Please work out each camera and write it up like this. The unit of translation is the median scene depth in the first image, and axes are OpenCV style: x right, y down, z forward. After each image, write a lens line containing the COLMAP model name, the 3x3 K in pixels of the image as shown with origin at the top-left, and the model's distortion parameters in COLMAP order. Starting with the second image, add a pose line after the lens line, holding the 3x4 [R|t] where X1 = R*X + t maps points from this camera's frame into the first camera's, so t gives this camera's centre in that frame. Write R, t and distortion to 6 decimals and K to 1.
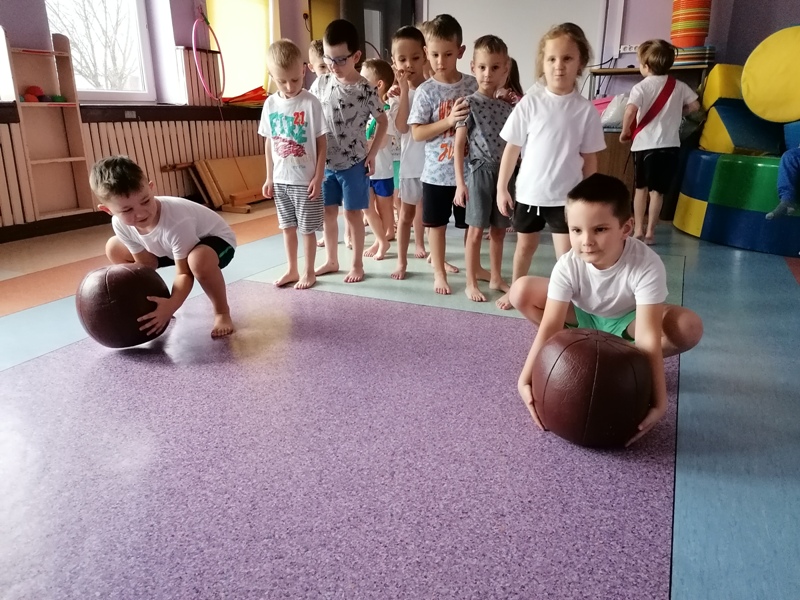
lens RADIAL K [[595.2, 0, 400.0], [0, 595.2, 300.0], [0, 0, 1]] dist [0.113639, -0.139578]
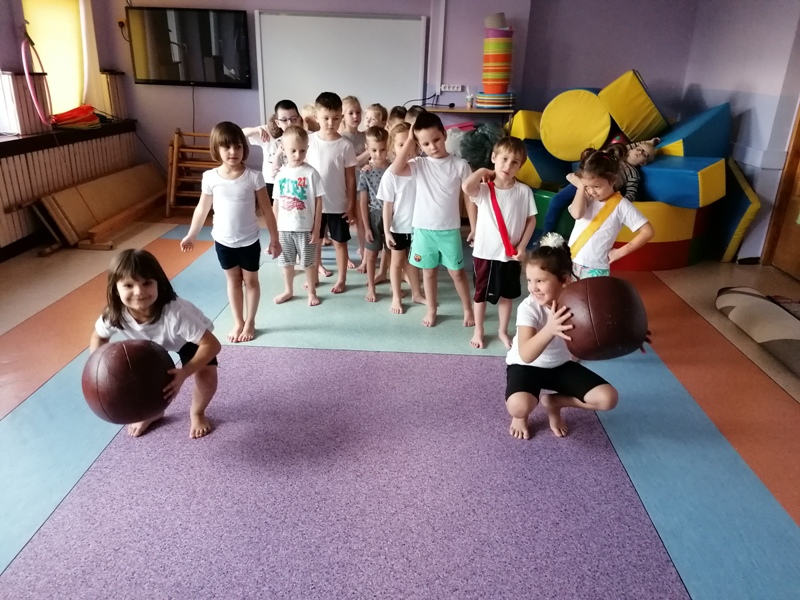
lens RADIAL K [[595.2, 0, 400.0], [0, 595.2, 300.0], [0, 0, 1]] dist [0.113639, -0.139578]
pose [[0.921765, -0.109485, 0.371972, -0.258485], [0.084770, 0.993003, 0.082212, -0.137463], [-0.378370, -0.044248, 0.924596, -0.101047]]
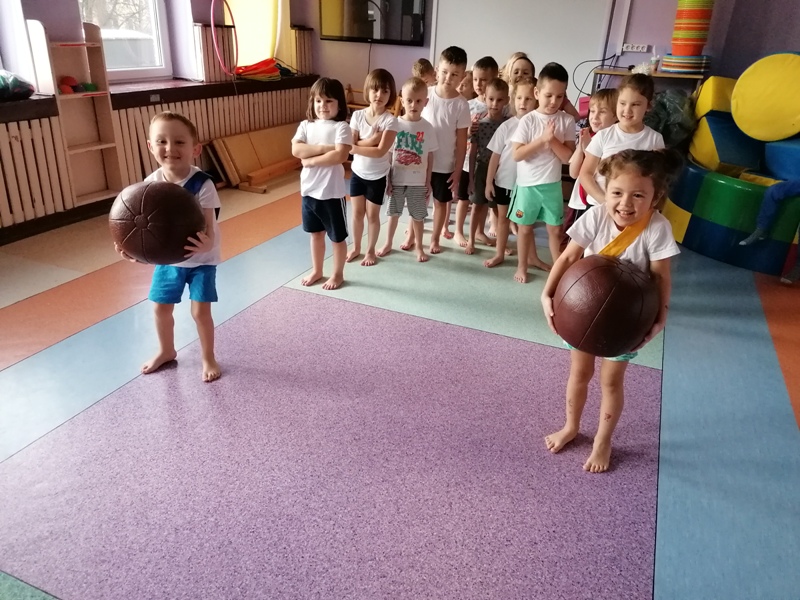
lens RADIAL K [[596.8, 0, 400.0], [0, 596.8, 300.0], [0, 0, 1]] dist [0.114227, -0.144628]
pose [[0.998452, 0.029231, 0.047318, -0.078442], [-0.034827, 0.991904, 0.122122, -0.125483], [-0.043365, -0.123581, 0.991387, -0.106101]]
